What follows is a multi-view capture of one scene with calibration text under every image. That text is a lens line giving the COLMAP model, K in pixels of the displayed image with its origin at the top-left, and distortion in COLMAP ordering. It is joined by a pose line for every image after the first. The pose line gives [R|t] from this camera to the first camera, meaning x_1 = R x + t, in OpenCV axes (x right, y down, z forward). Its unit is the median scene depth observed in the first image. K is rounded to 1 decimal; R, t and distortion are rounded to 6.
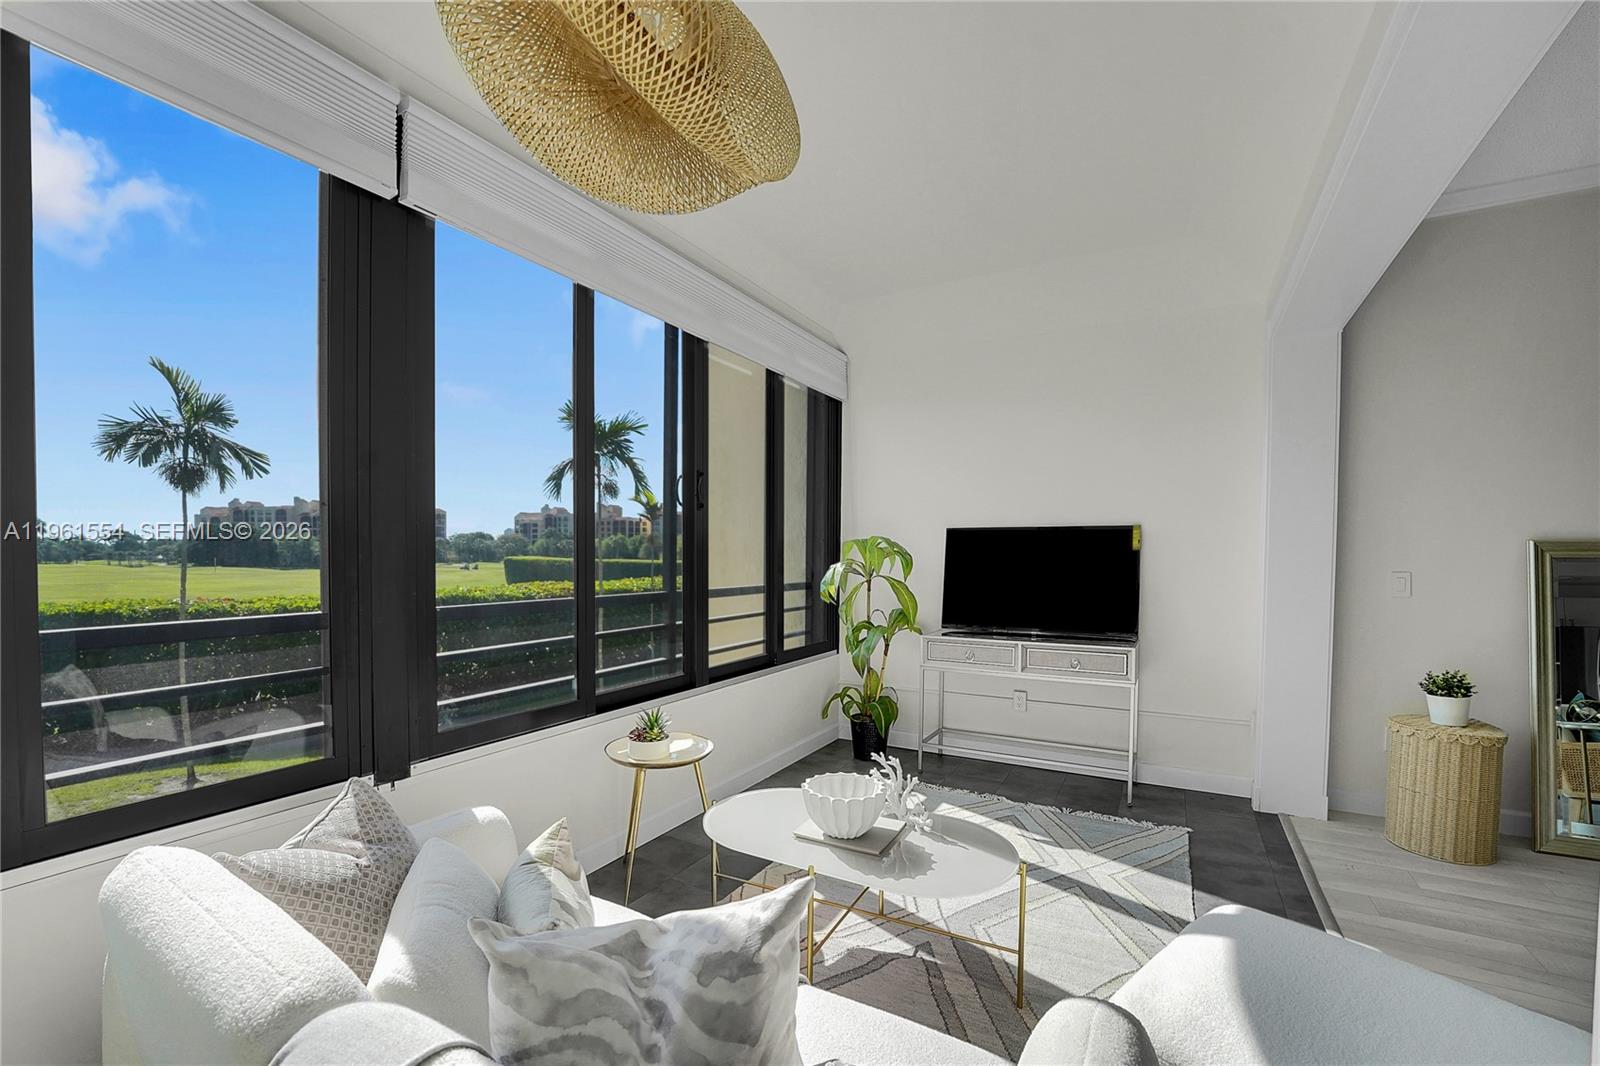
lens RADIAL K [[664.7, 0, 802.9], [0, 664.7, 565.3], [0, 0, 1]] dist [-0.026327, 0.000241]
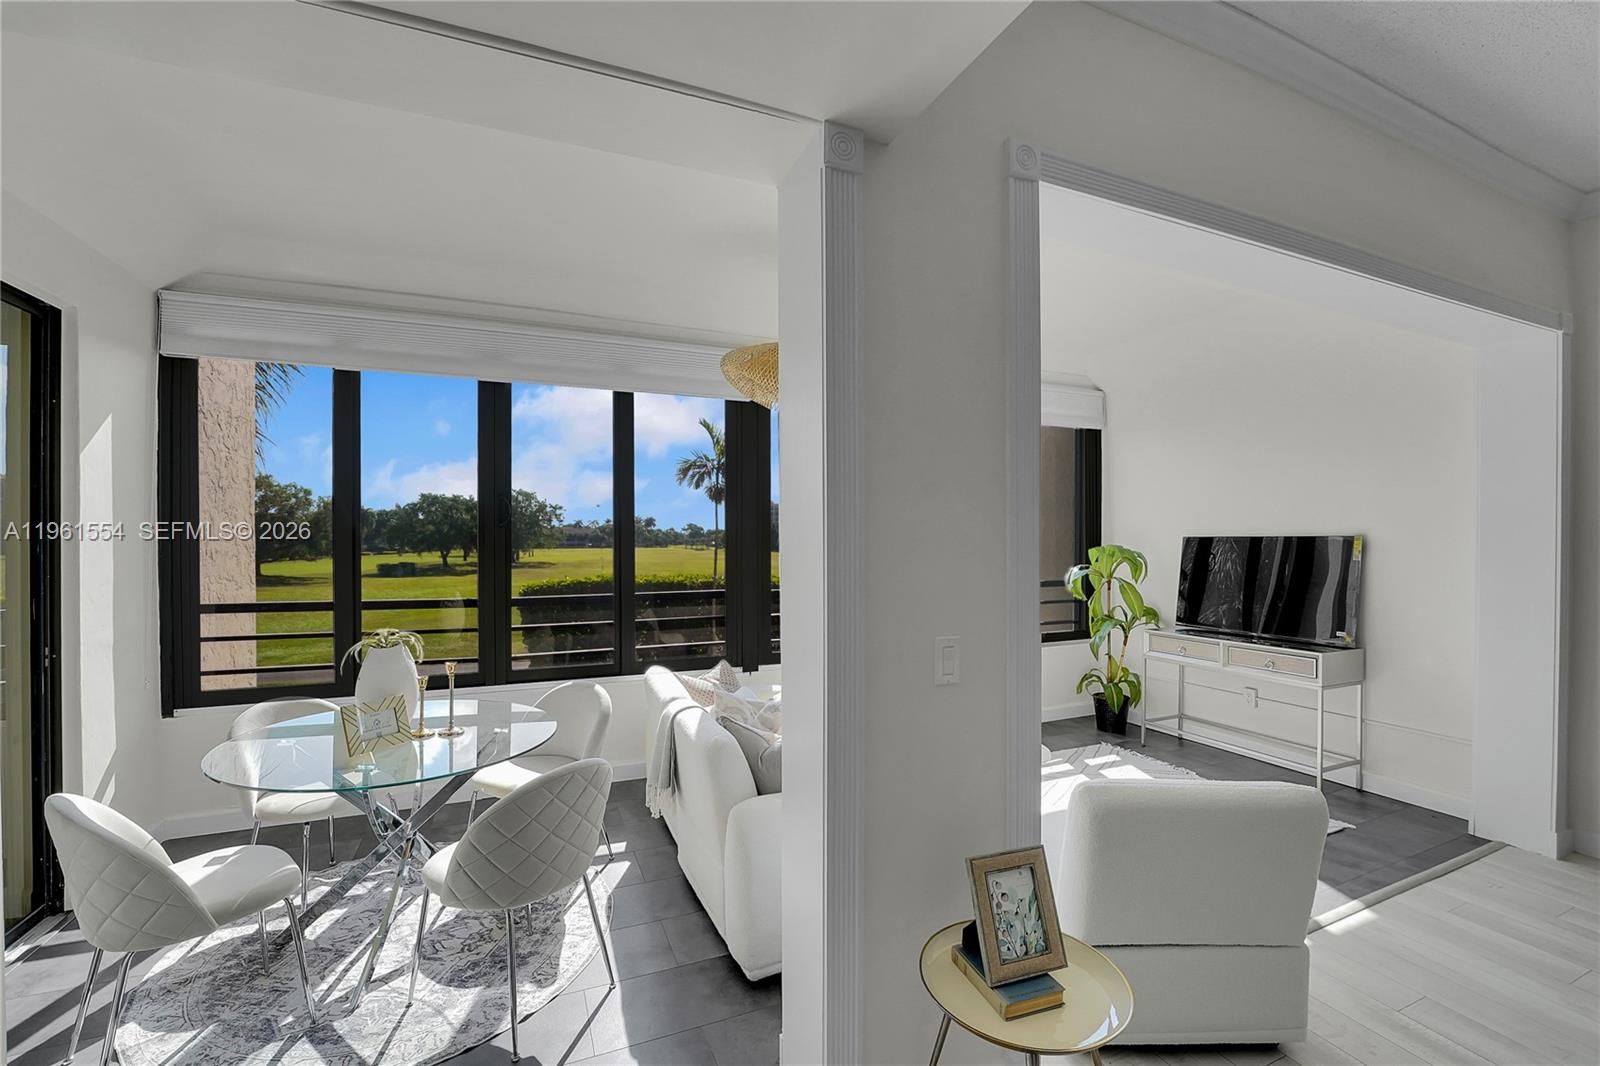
lens RADIAL K [[663.0, 0, 792.8], [0, 663.0, 538.8], [0, 0, 1]] dist [-0.031256, 0.000255]
pose [[0.788252, -0.004487, -0.615336, 0.378693], [-0.006154, 0.999866, -0.015174, -0.032287], [0.615322, 0.015747, 0.788119, -0.287833]]
